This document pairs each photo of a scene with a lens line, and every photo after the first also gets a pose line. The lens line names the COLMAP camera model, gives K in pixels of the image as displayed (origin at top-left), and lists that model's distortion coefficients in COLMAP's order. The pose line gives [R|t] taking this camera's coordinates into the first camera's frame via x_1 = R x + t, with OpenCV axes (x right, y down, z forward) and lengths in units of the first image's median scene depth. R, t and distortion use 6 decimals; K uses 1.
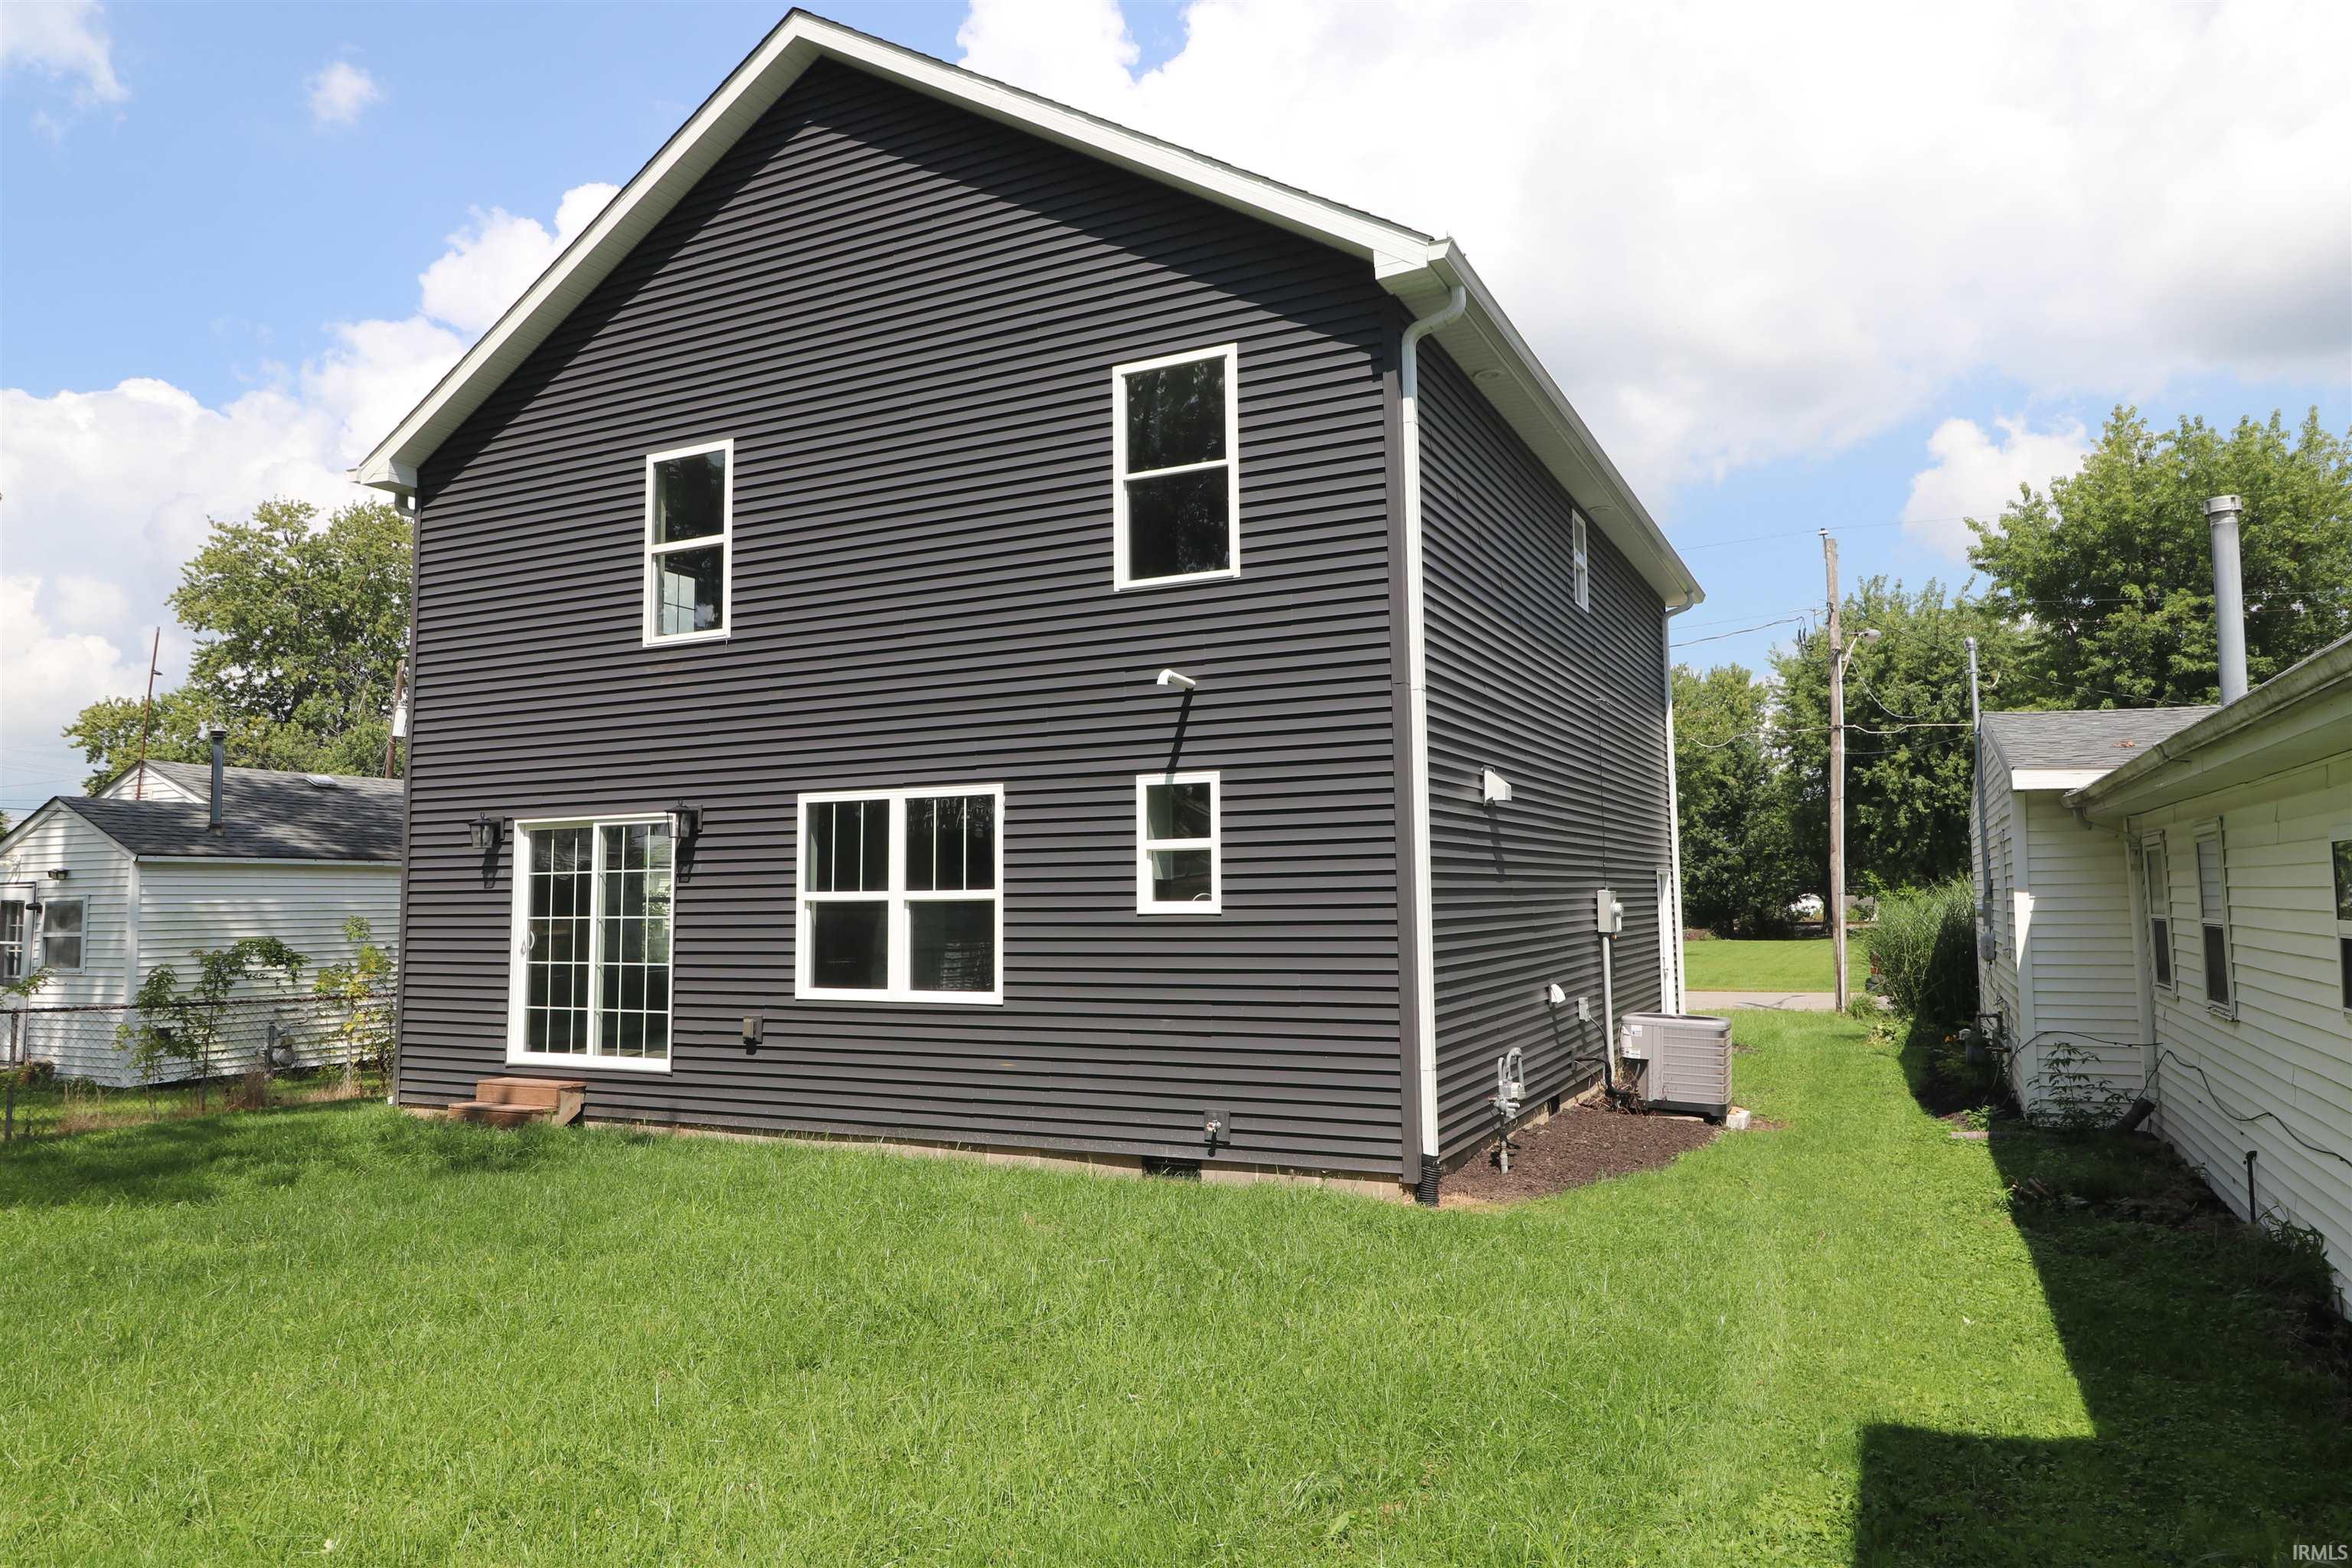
lens RADIAL K [[1499.7, 0, 1174.8], [0, 1499.7, 780.4], [0, 0, 1]] dist [0.004611, -0.002601]
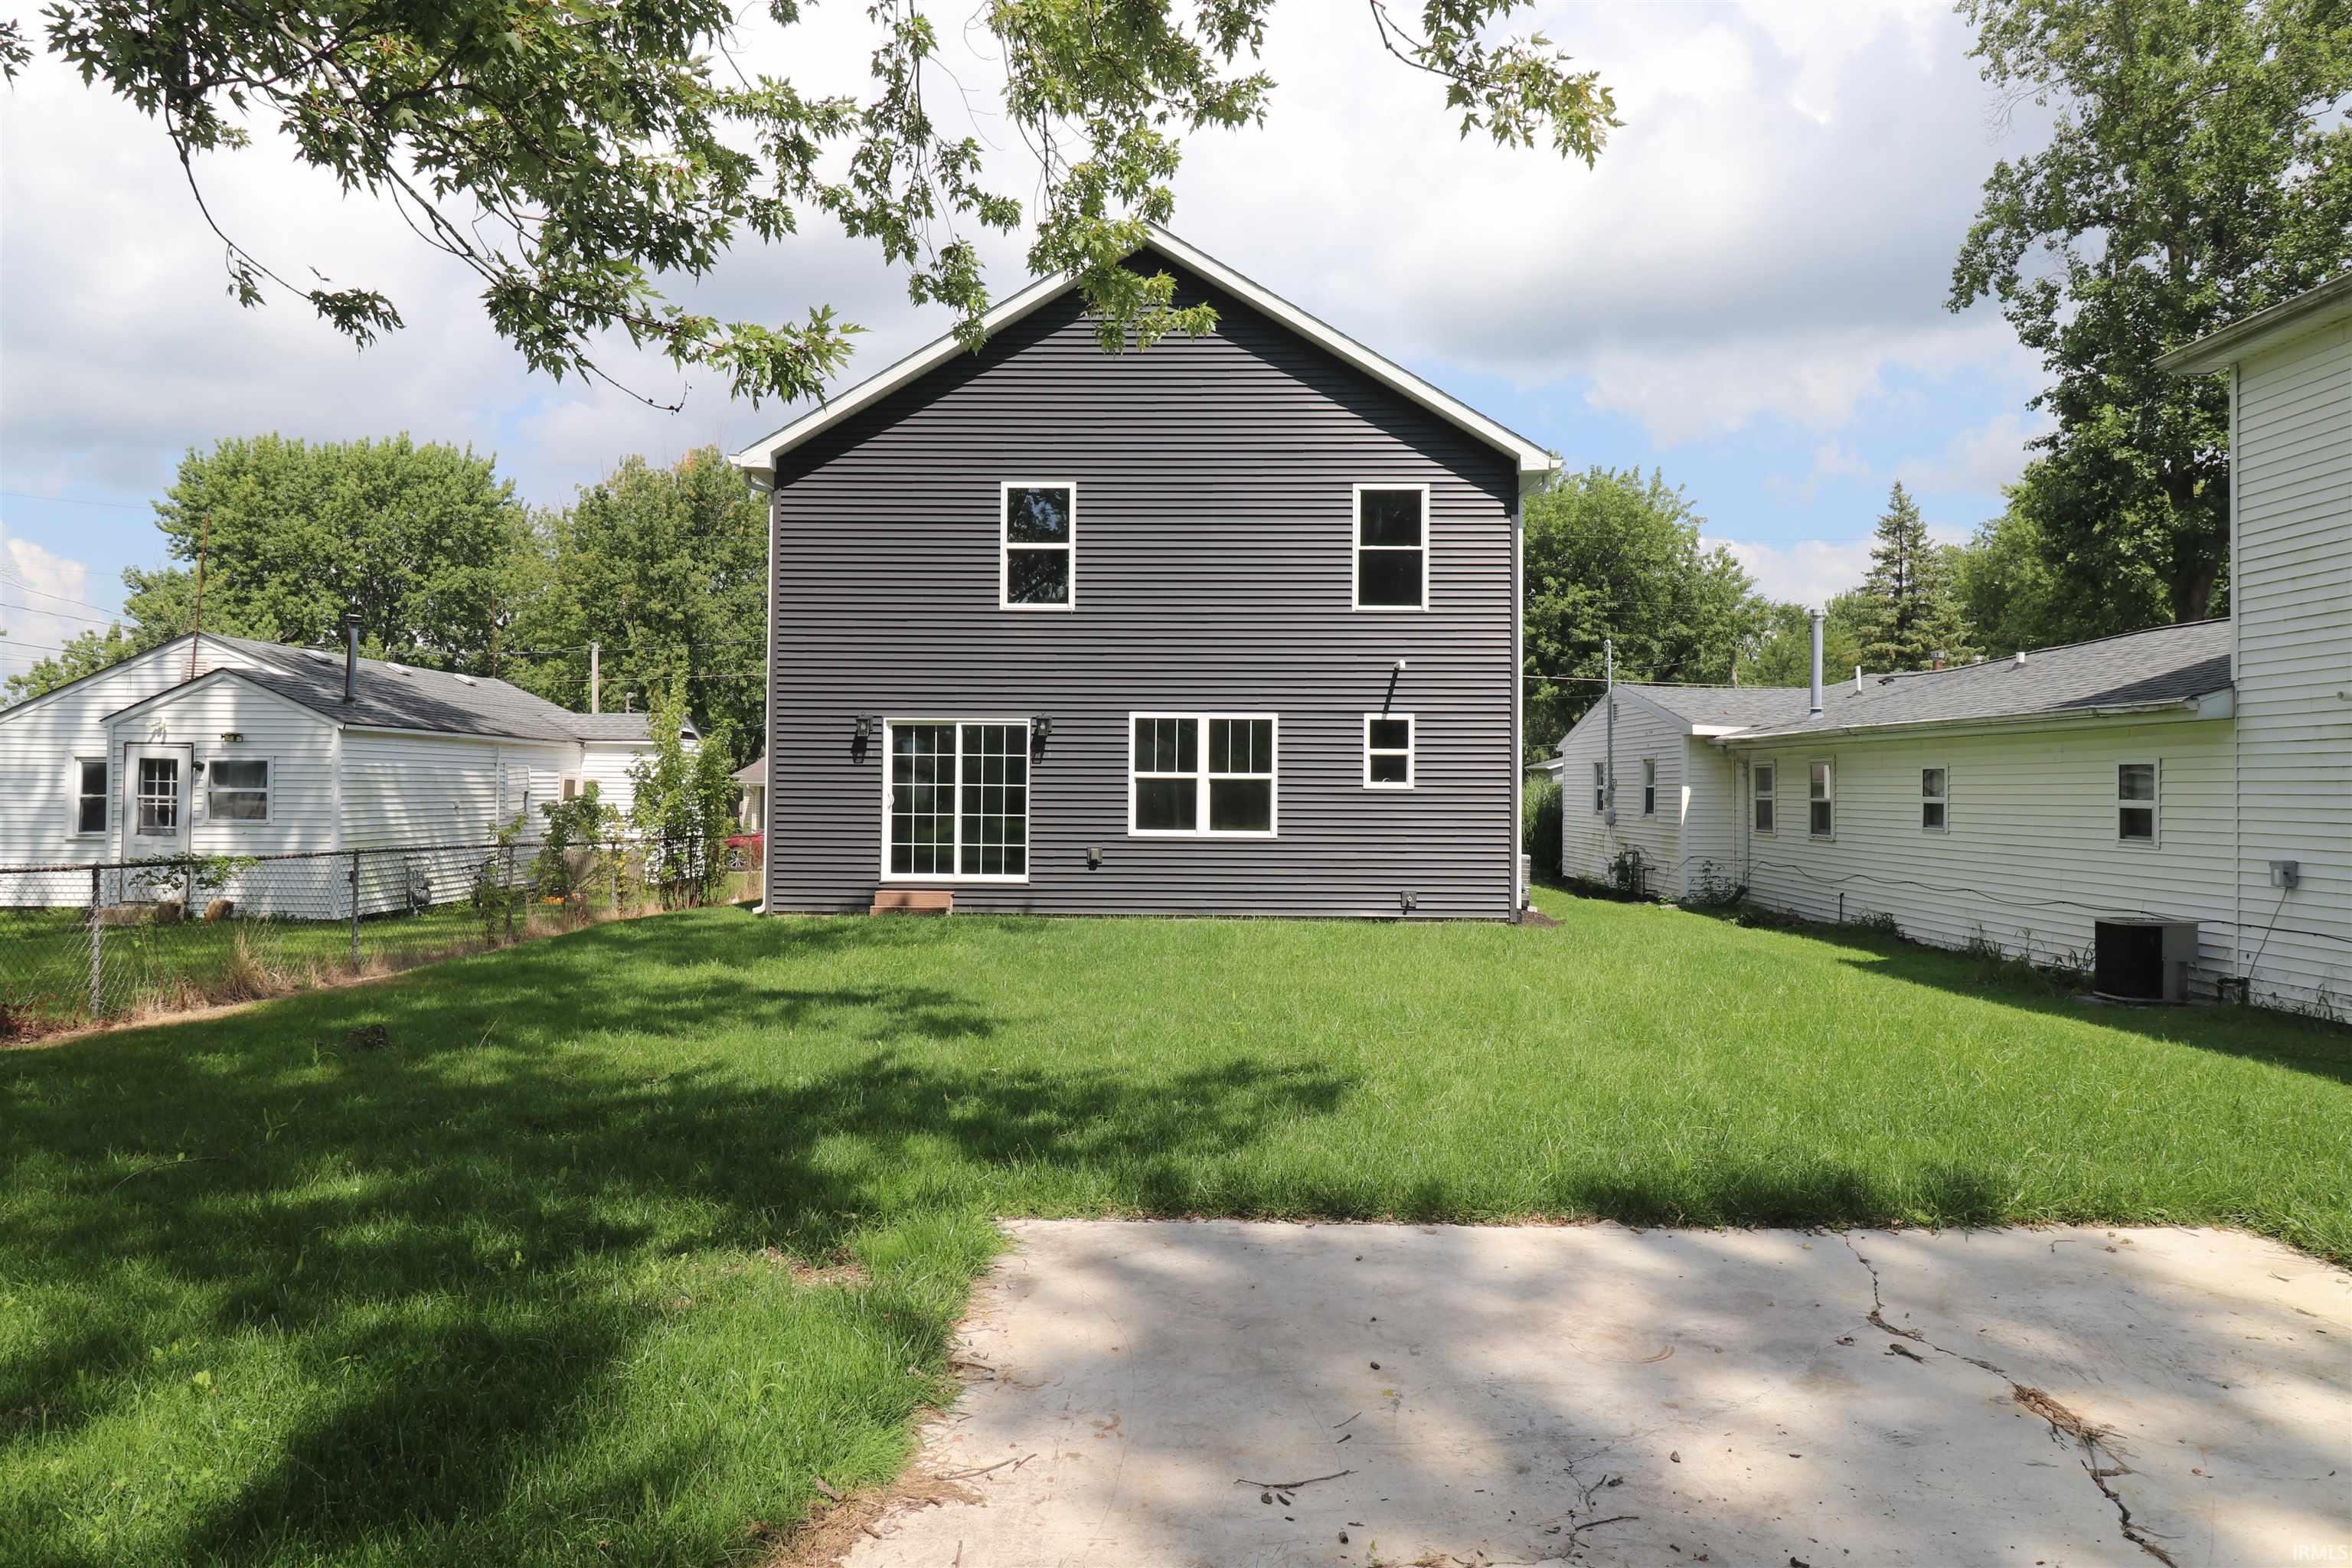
lens RADIAL K [[1499.7, 0, 1175.2], [0, 1499.7, 787.9], [0, 0, 1]] dist [0.004611, -0.002601]
pose [[0.905826, 0.019557, 0.423199, -0.926790], [-0.053349, 0.996248, 0.068152, -0.023584], [-0.420278, -0.084311, 0.903470, -0.524712]]
